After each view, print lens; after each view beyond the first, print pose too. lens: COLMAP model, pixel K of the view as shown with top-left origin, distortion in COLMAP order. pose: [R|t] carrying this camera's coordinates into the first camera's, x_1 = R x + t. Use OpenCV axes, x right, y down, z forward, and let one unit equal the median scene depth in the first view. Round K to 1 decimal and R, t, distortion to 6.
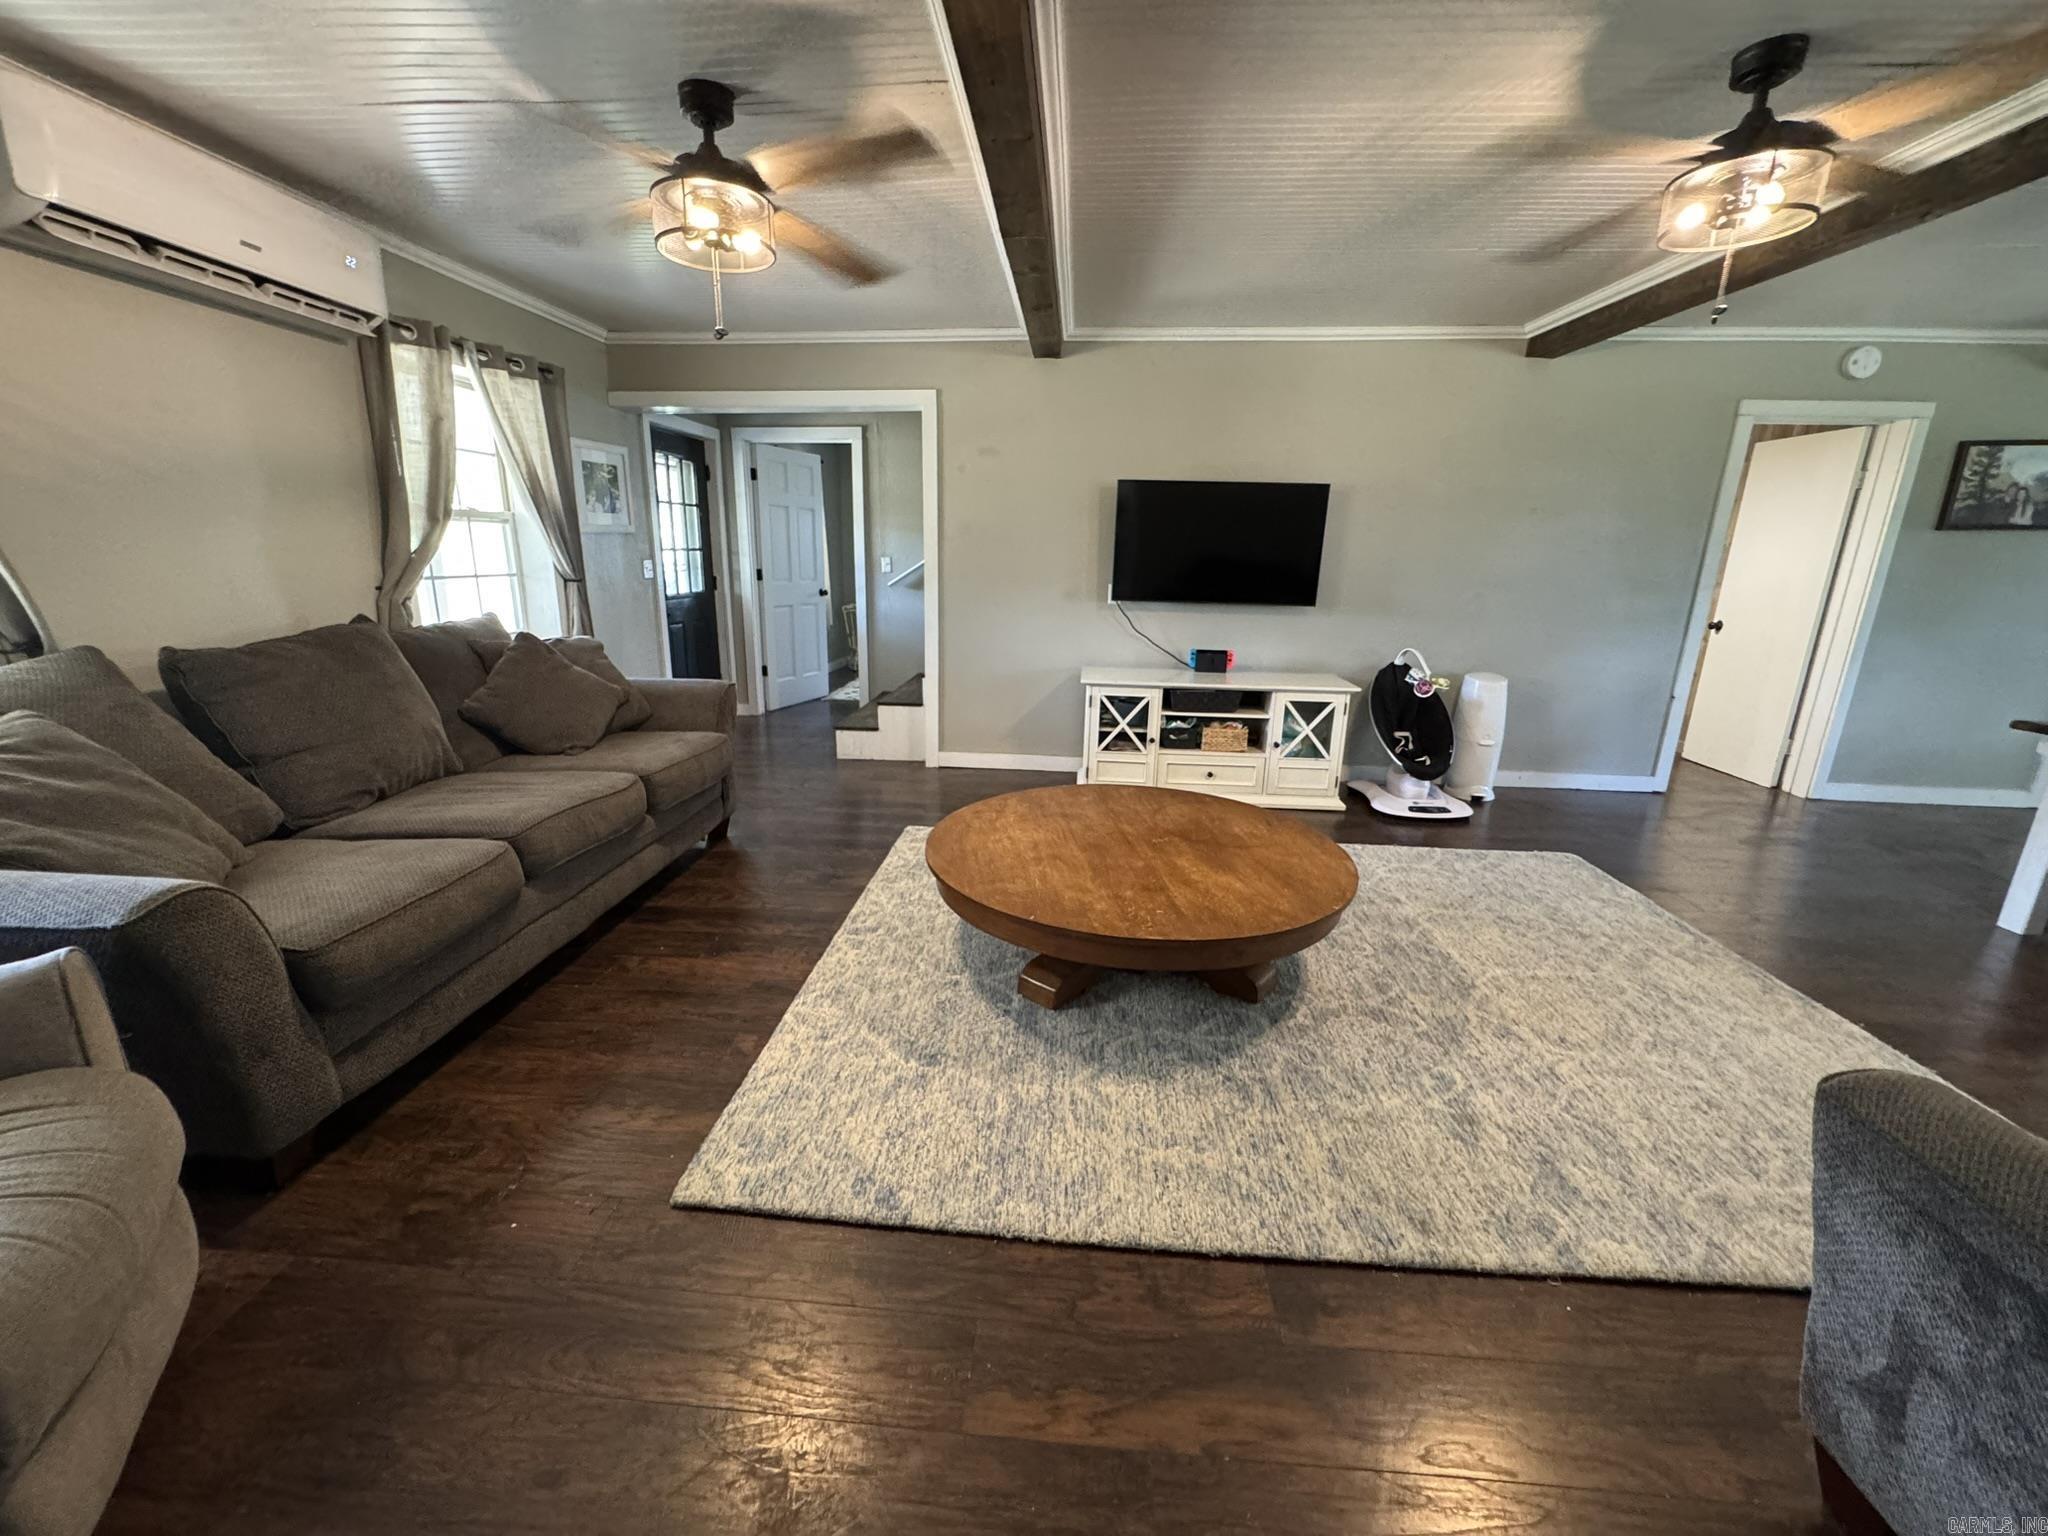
lens RADIAL K [[820.0, 0, 1022.7], [0, 820.0, 767.2], [0, 0, 1]] dist [-0.002535, 0.000218]
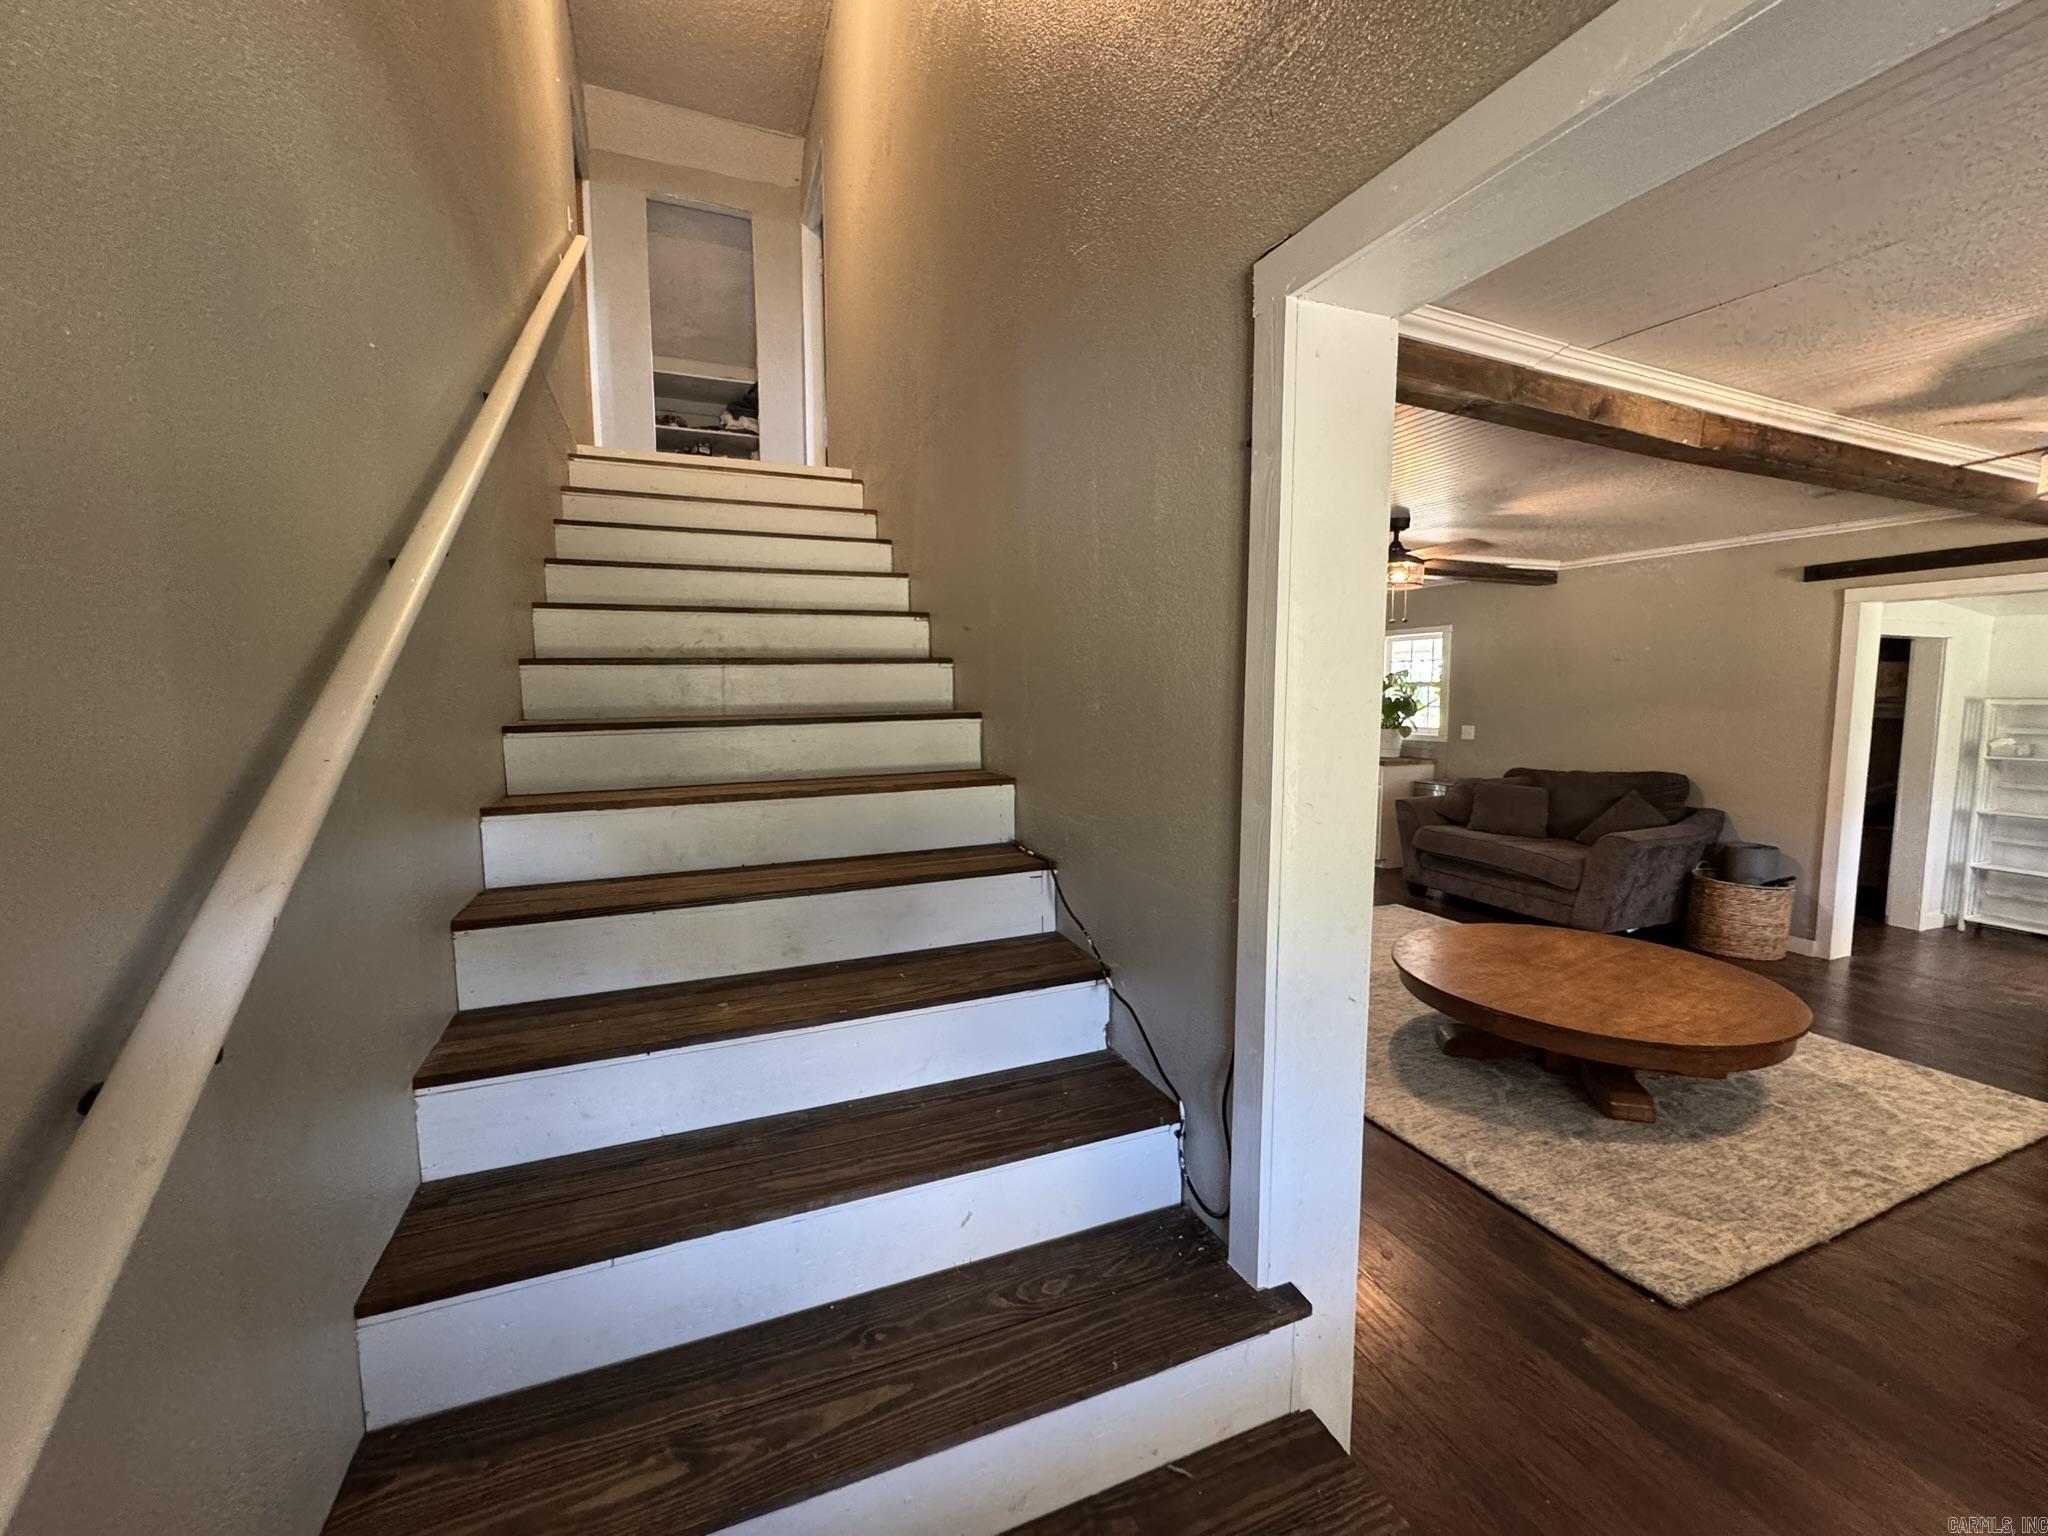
lens RADIAL K [[820.0, 0, 1025.2], [0, 820.0, 766.3], [0, 0, 1]] dist [-0.002535, 0.000218]
pose [[-0.447663, -0.102029, 0.888363, -0.355900], [0.222355, 0.949563, 0.221107, -0.422529], [-0.866116, 0.296514, -0.402397, 1.372689]]
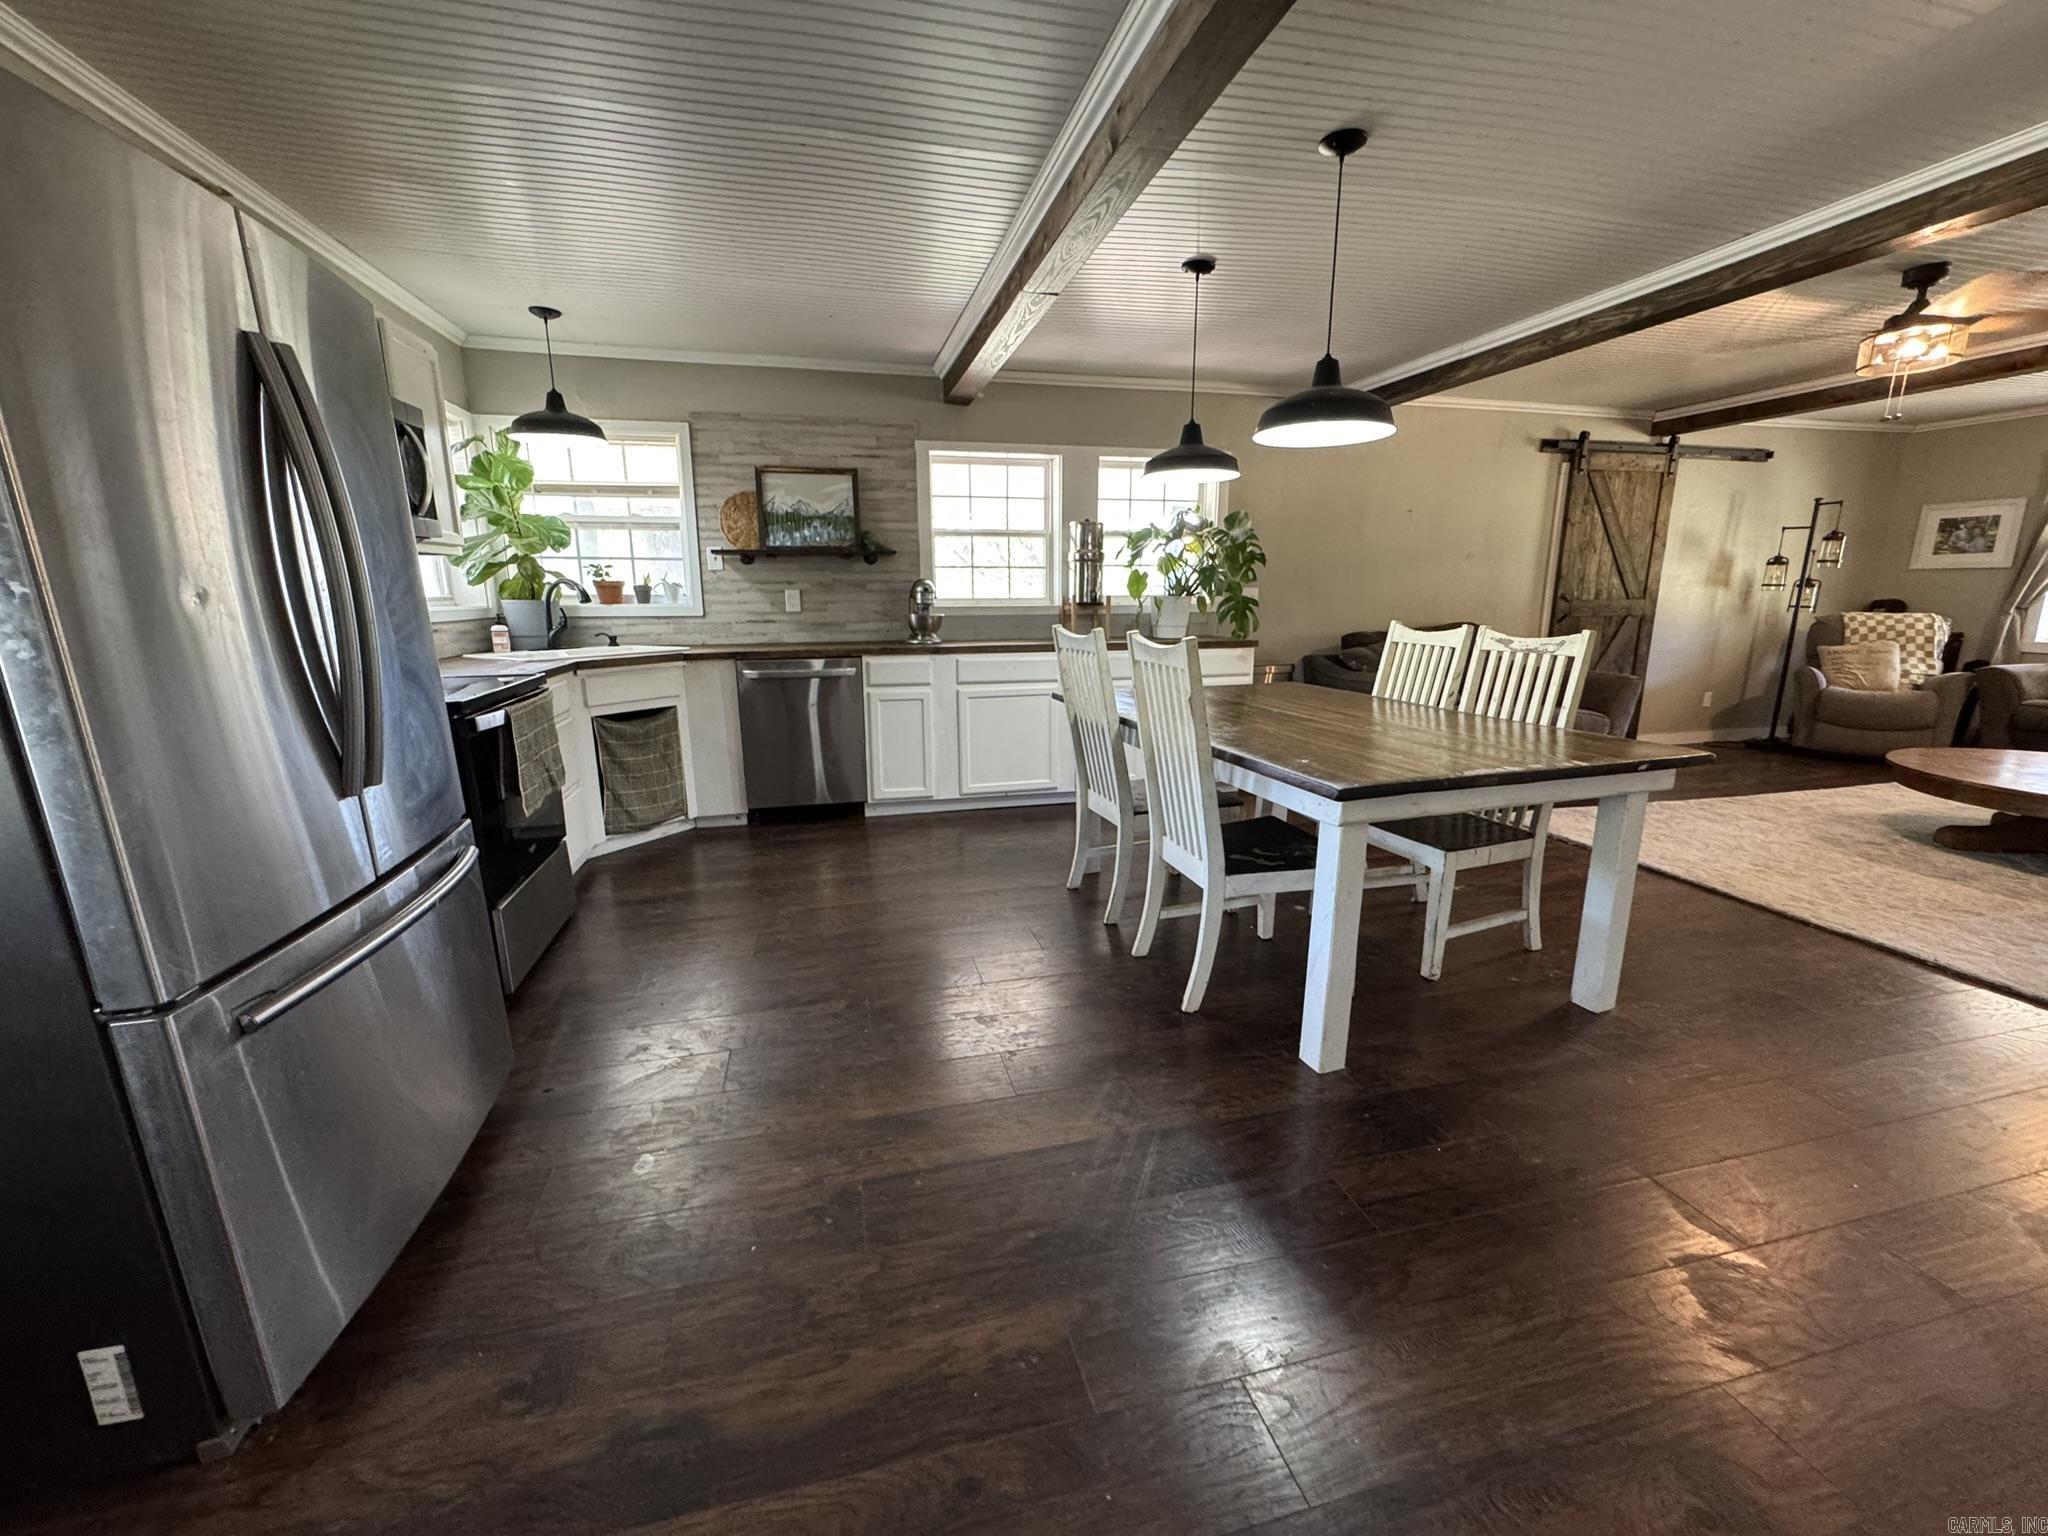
lens RADIAL K [[820.0, 0, 1029.8], [0, 820.0, 754.1], [0, 0, 1]] dist [-0.002535, 0.000218]
pose [[-0.947449, 0.051093, -0.315799, 1.453561], [-0.095286, 0.897285, 0.431046, -0.230224], [0.305385, 0.438486, -0.845263, 1.027685]]
